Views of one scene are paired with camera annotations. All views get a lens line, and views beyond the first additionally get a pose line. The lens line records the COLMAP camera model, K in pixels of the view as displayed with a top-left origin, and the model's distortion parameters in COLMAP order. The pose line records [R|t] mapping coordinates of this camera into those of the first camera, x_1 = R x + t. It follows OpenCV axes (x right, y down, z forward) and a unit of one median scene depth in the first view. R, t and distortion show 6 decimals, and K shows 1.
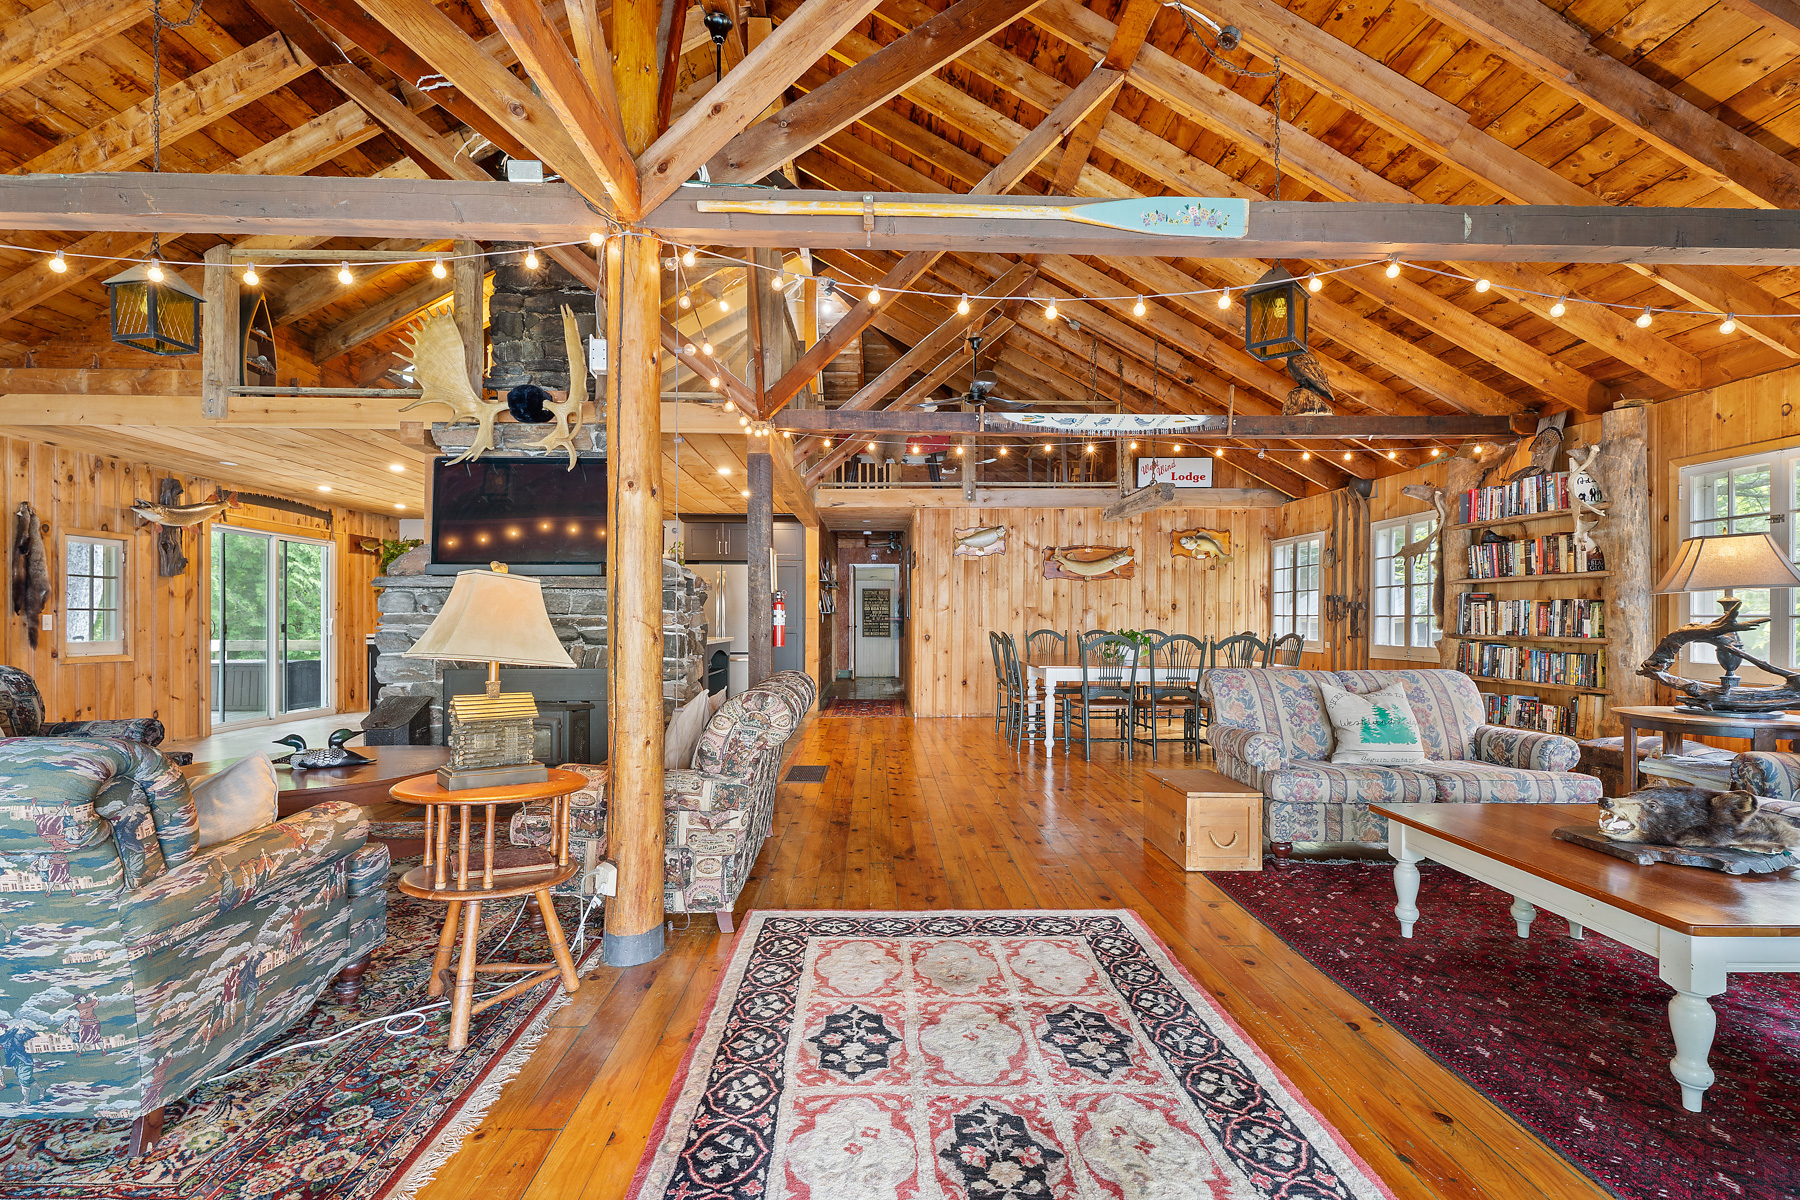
lens RADIAL K [[812.6, 0, 900.0], [0, 812.6, 619.3], [0, 0, 1]] dist [0.000806, -0.001264]
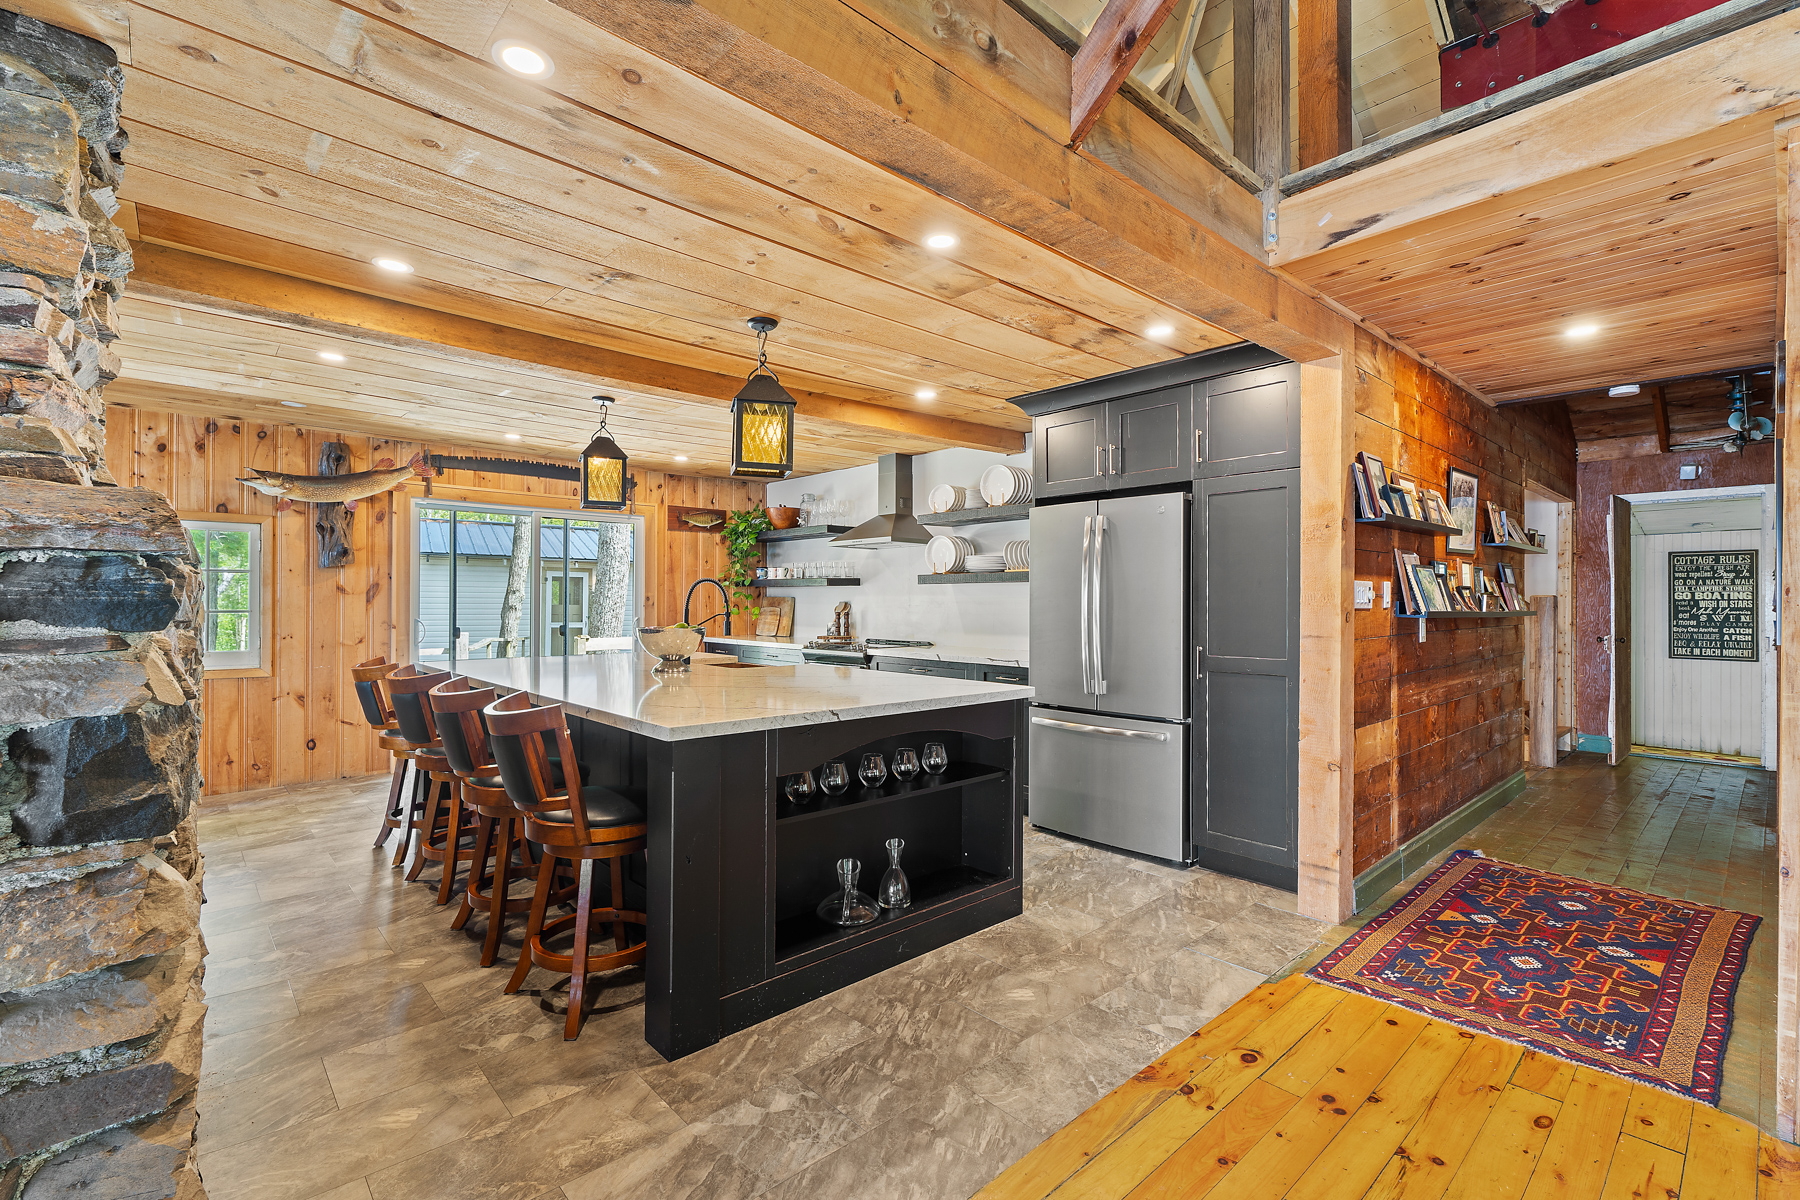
lens RADIAL K [[795.7, 0, 896.6], [0, 795.7, 600.8], [0, 0, 1]] dist [-0.000990, 0.000106]
pose [[0.647274, -0.000246, -0.762258, 0.045847], [-0.001901, 0.999996, -0.001937, -0.026884], [0.762255, 0.002703, 0.647271, 1.210360]]
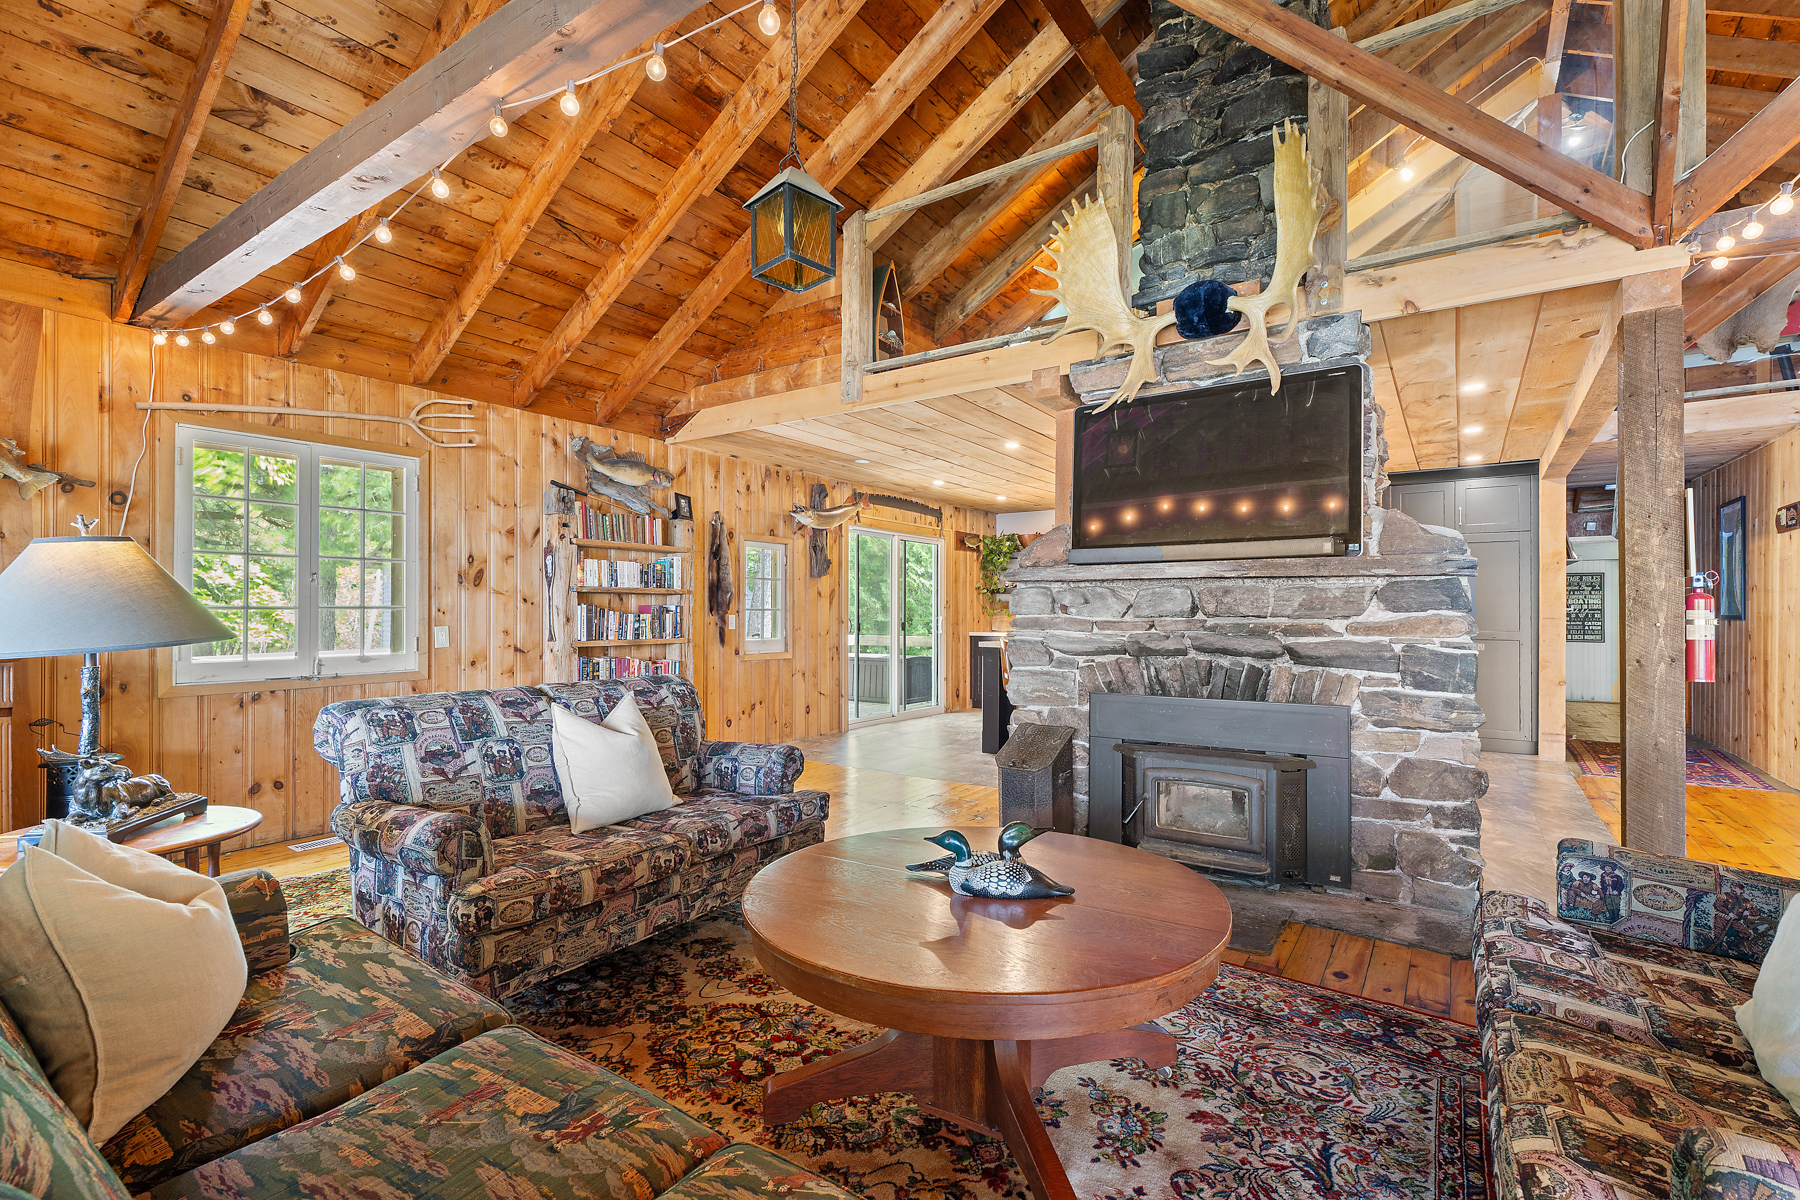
lens RADIAL K [[806.3, 0, 900.0], [0, 806.3, 600.0], [0, 0, 1]] dist [-0.000272, -0.000150]
pose [[0.801892, -0.009023, -0.597400, -0.259046], [-0.000335, 0.999879, -0.015552, -0.010116], [0.597468, 0.012671, 0.801792, 0.307721]]
